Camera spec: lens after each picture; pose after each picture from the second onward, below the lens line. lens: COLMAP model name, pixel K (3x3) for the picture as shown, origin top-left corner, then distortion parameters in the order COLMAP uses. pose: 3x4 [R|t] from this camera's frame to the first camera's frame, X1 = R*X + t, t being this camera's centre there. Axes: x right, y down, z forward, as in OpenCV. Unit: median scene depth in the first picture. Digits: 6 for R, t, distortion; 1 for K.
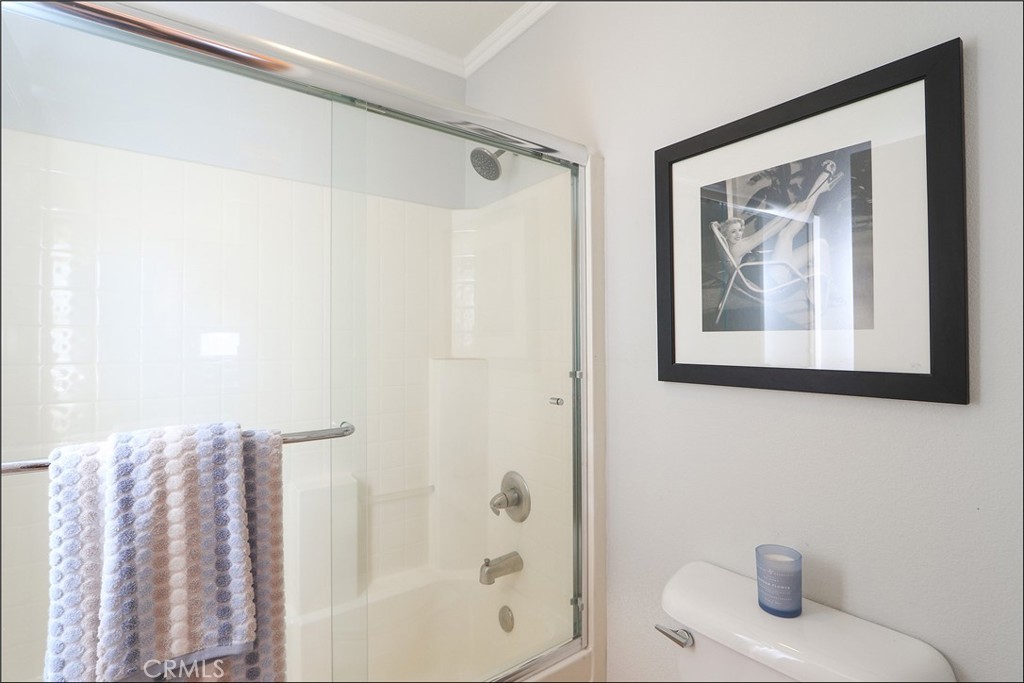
lens RADIAL K [[486.5, 0, 505.8], [0, 486.5, 336.7], [0, 0, 1]] dist [-0.018145, 0.000030]
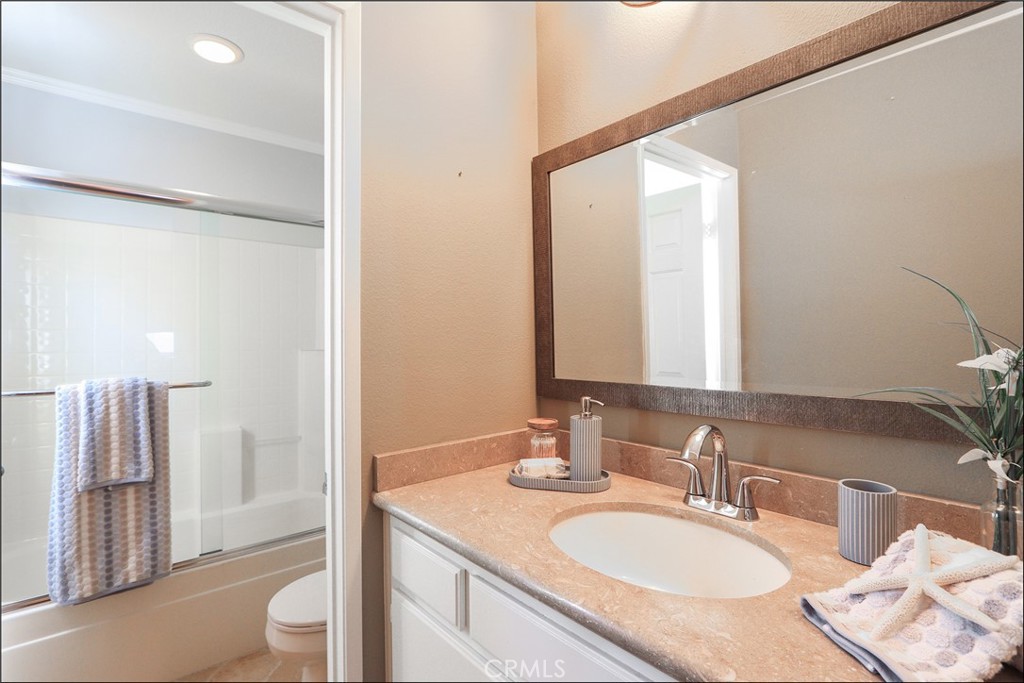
lens RADIAL K [[486.5, 0, 505.8], [0, 486.5, 336.7], [0, 0, 1]] dist [-0.018145, 0.000030]
pose [[0.997462, -0.002947, 0.071146, 0.959021], [0.002583, 0.999983, 0.005213, -0.004759], [-0.071160, -0.005016, 0.997452, -1.334416]]
